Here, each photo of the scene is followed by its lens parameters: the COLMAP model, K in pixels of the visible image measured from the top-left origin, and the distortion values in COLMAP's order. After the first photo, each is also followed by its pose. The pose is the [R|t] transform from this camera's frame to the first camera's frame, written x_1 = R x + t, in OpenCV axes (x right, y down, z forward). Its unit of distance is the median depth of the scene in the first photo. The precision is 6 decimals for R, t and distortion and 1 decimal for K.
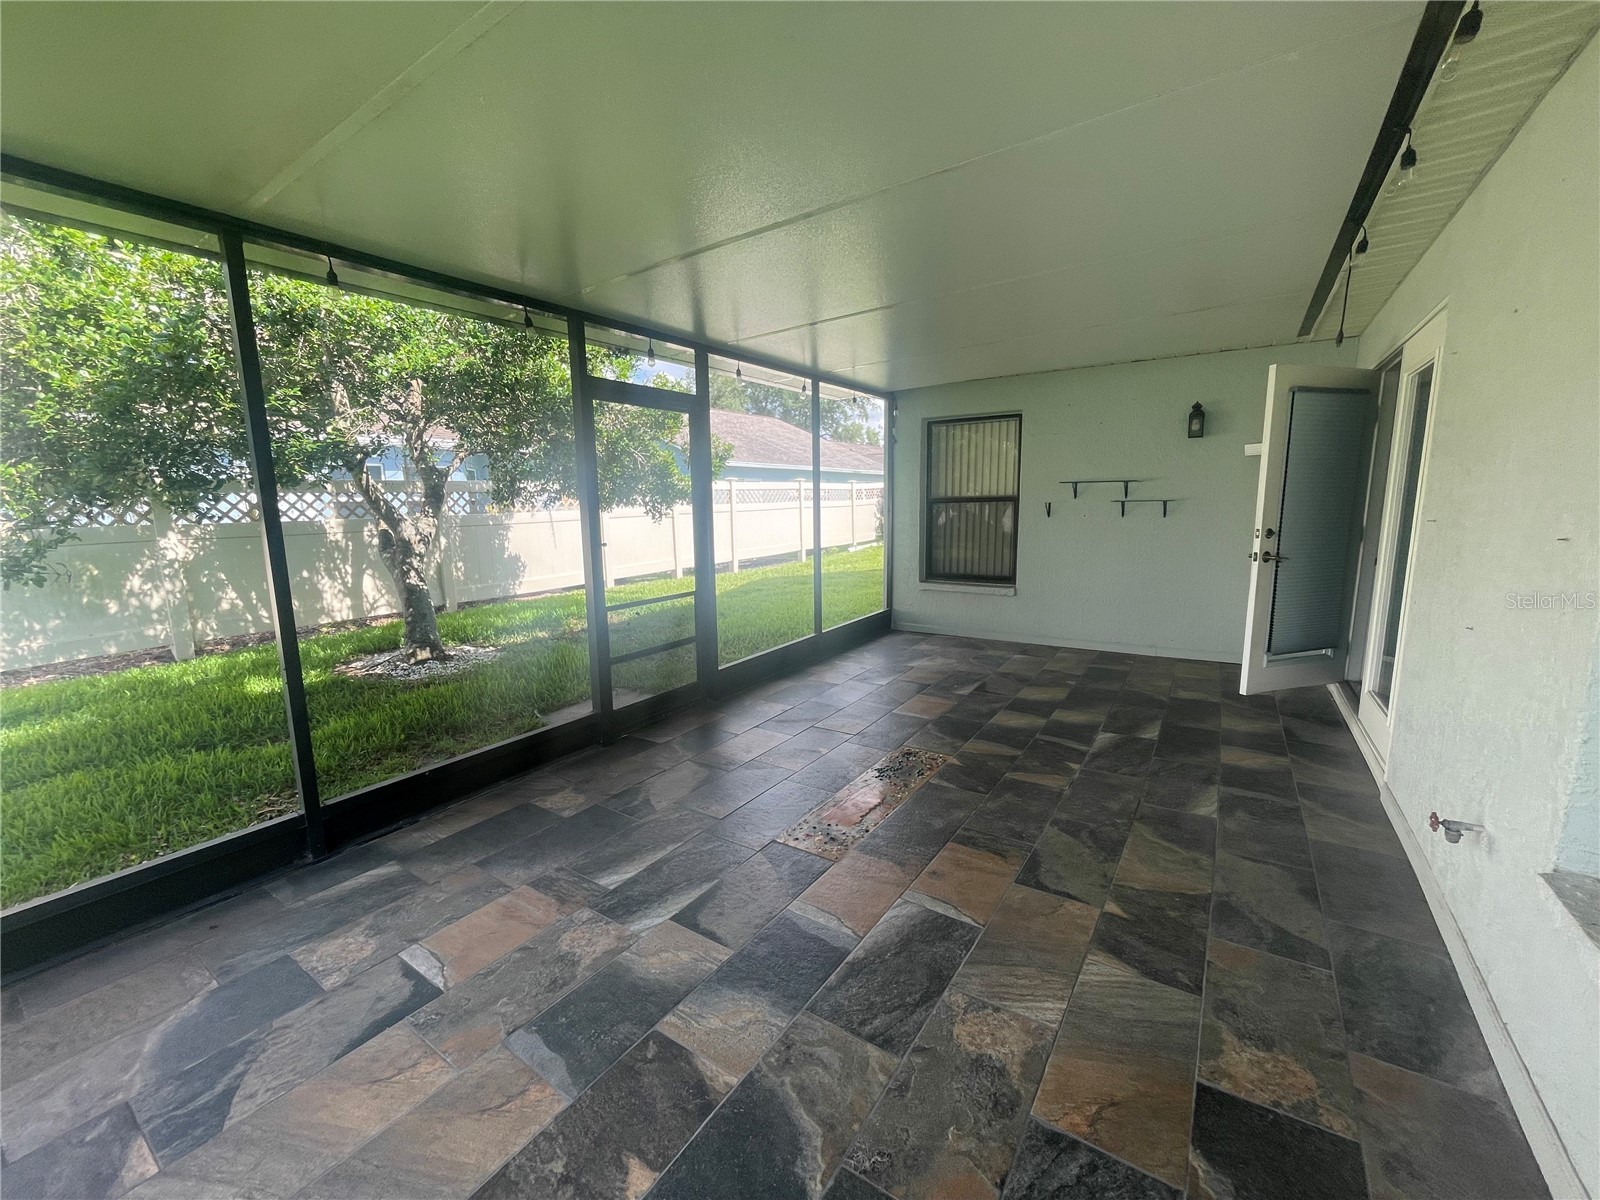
lens RADIAL K [[646.0, 0, 796.1], [0, 646.0, 602.7], [0, 0, 1]] dist [-0.001699, 0.000324]
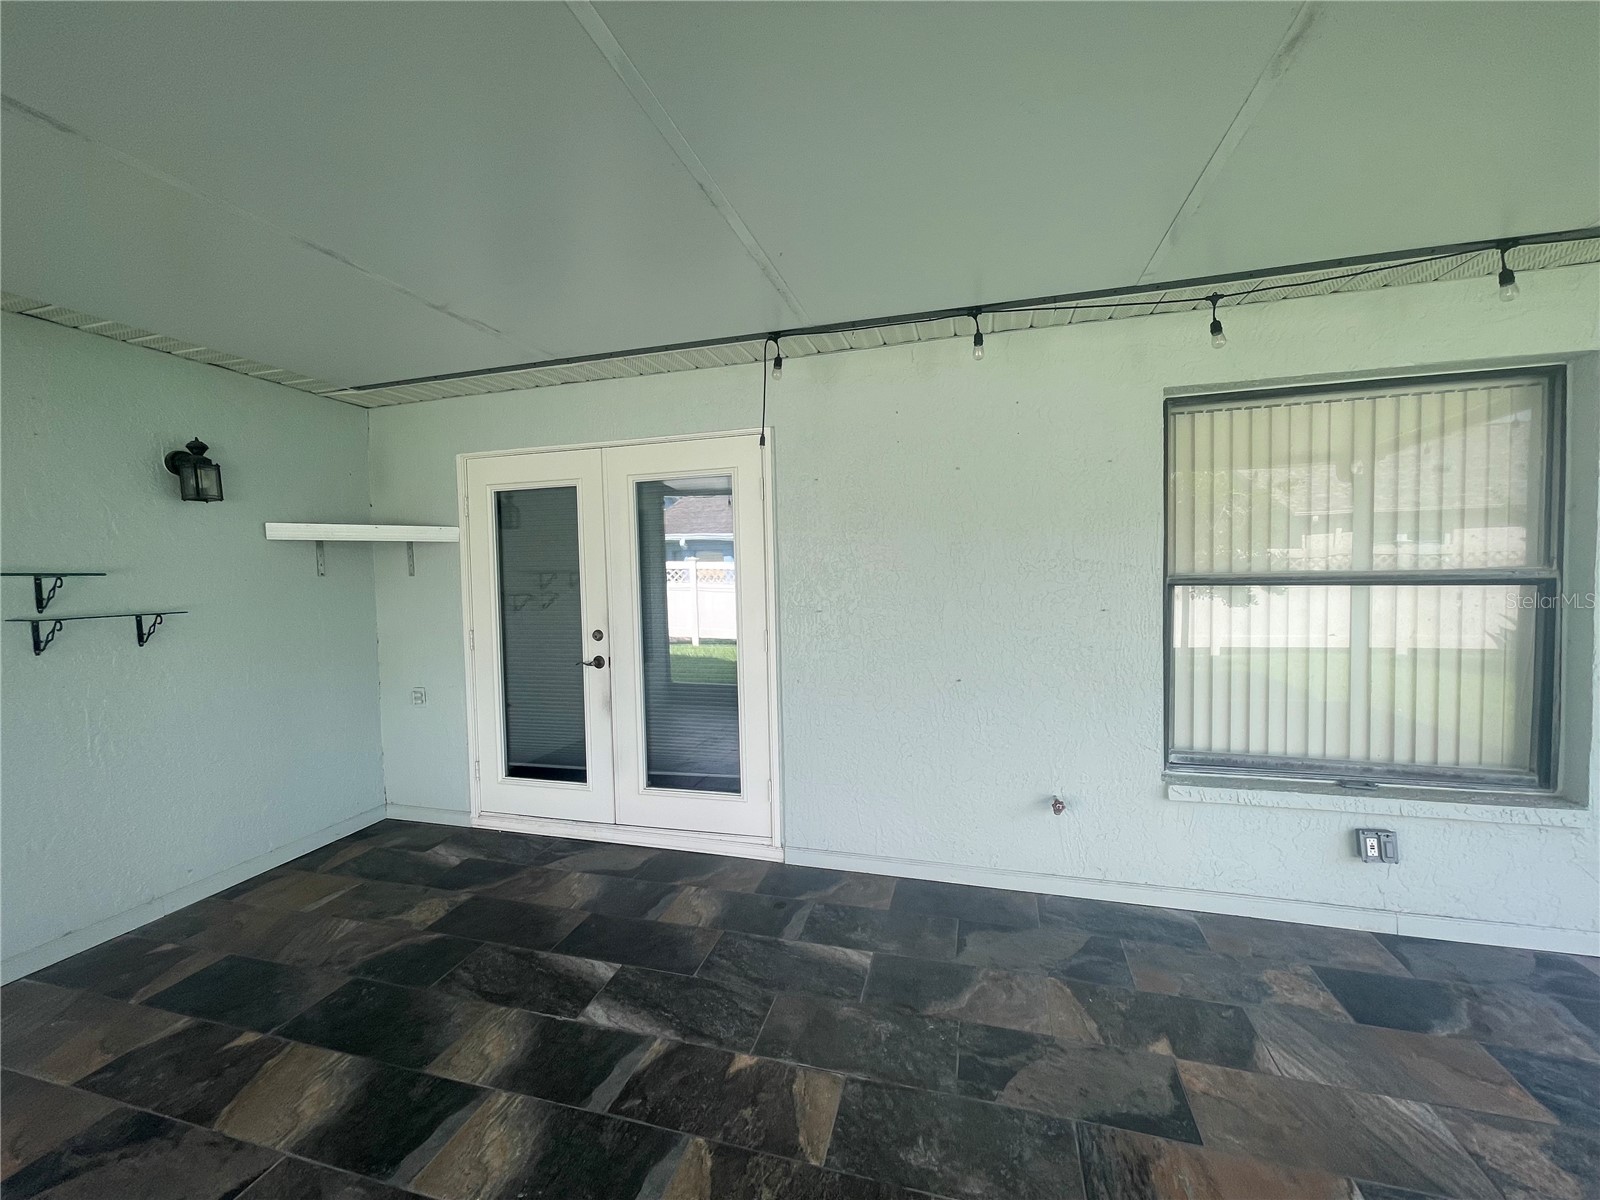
lens RADIAL K [[646.0, 0, 796.1], [0, 646.0, 602.7], [0, 0, 1]] dist [-0.001699, 0.000324]
pose [[-0.308435, -0.017625, 0.951082, -0.105329], [0.173570, 0.982001, 0.074486, -0.158617], [-0.935276, 0.188053, -0.299824, 0.922182]]
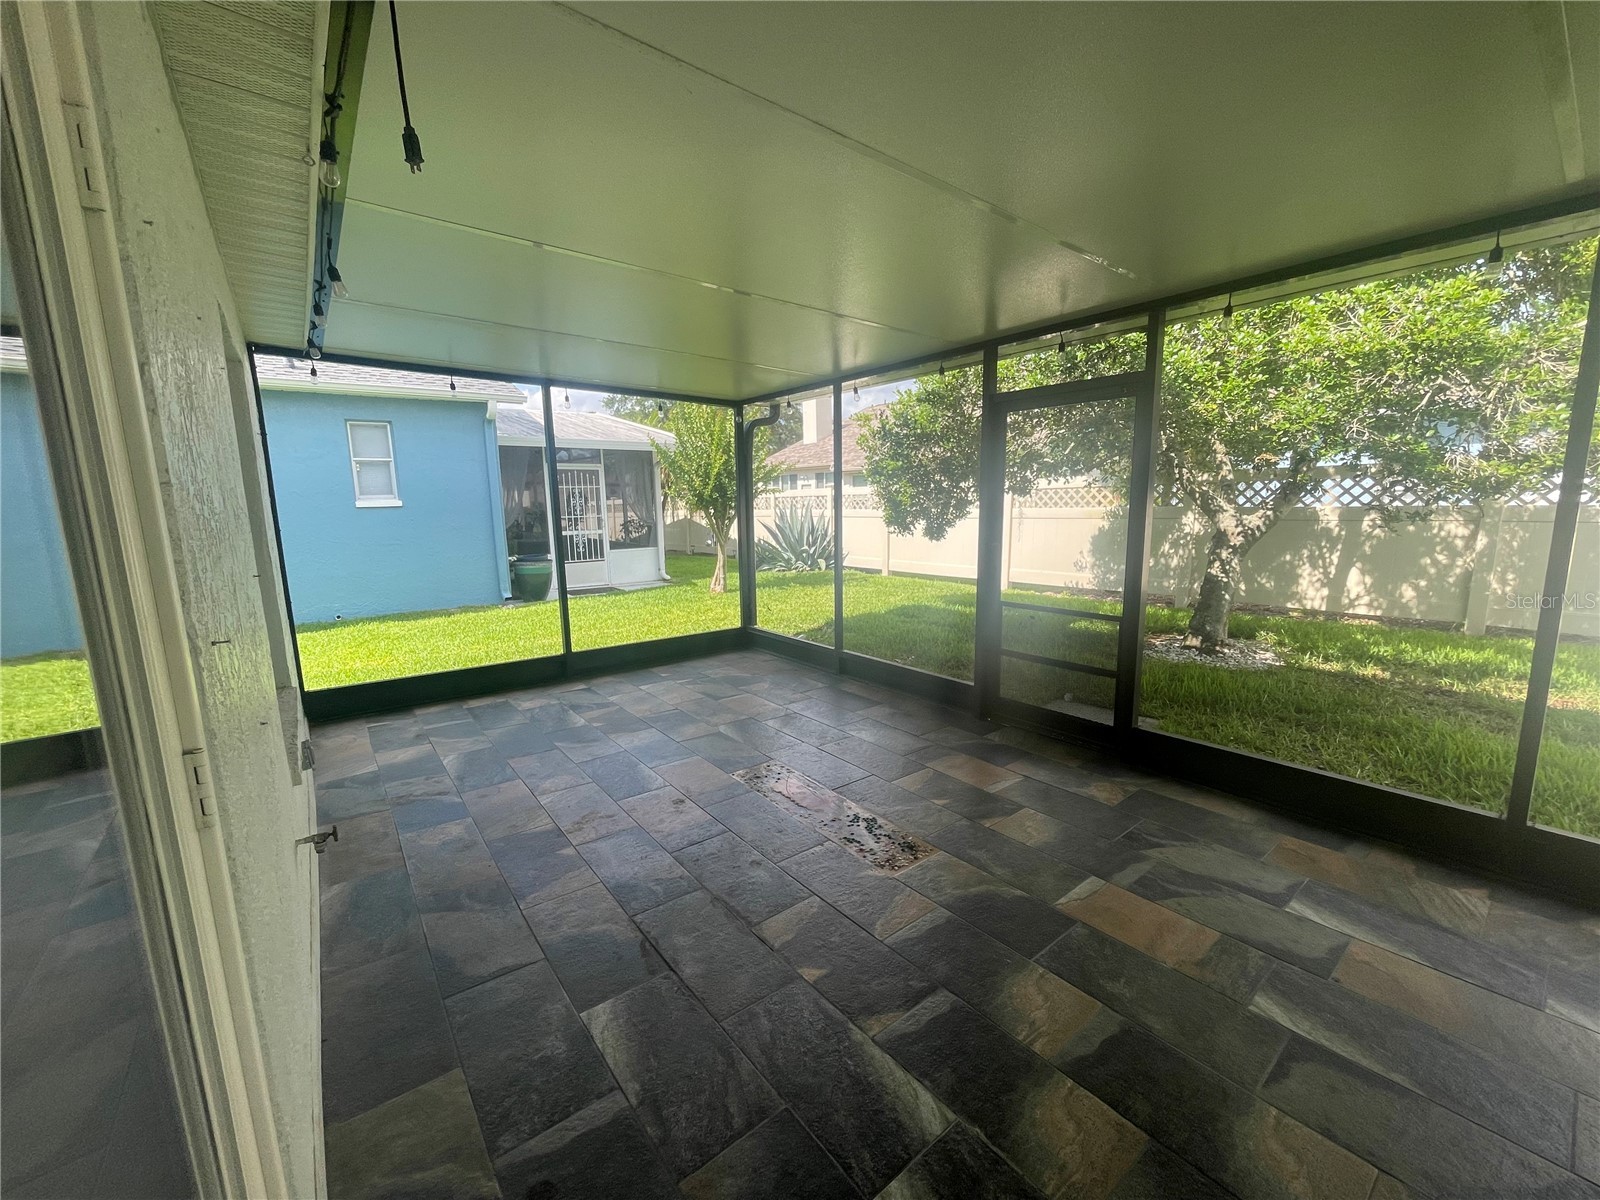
lens RADIAL K [[646.0, 0, 796.1], [0, 646.0, 602.7], [0, 0, 1]] dist [-0.001699, 0.000324]
pose [[-0.316638, 0.176032, -0.932069, 0.820223], [-0.123842, 0.966546, 0.224614, -0.188888], [0.940427, 0.186550, -0.284246, 0.959740]]
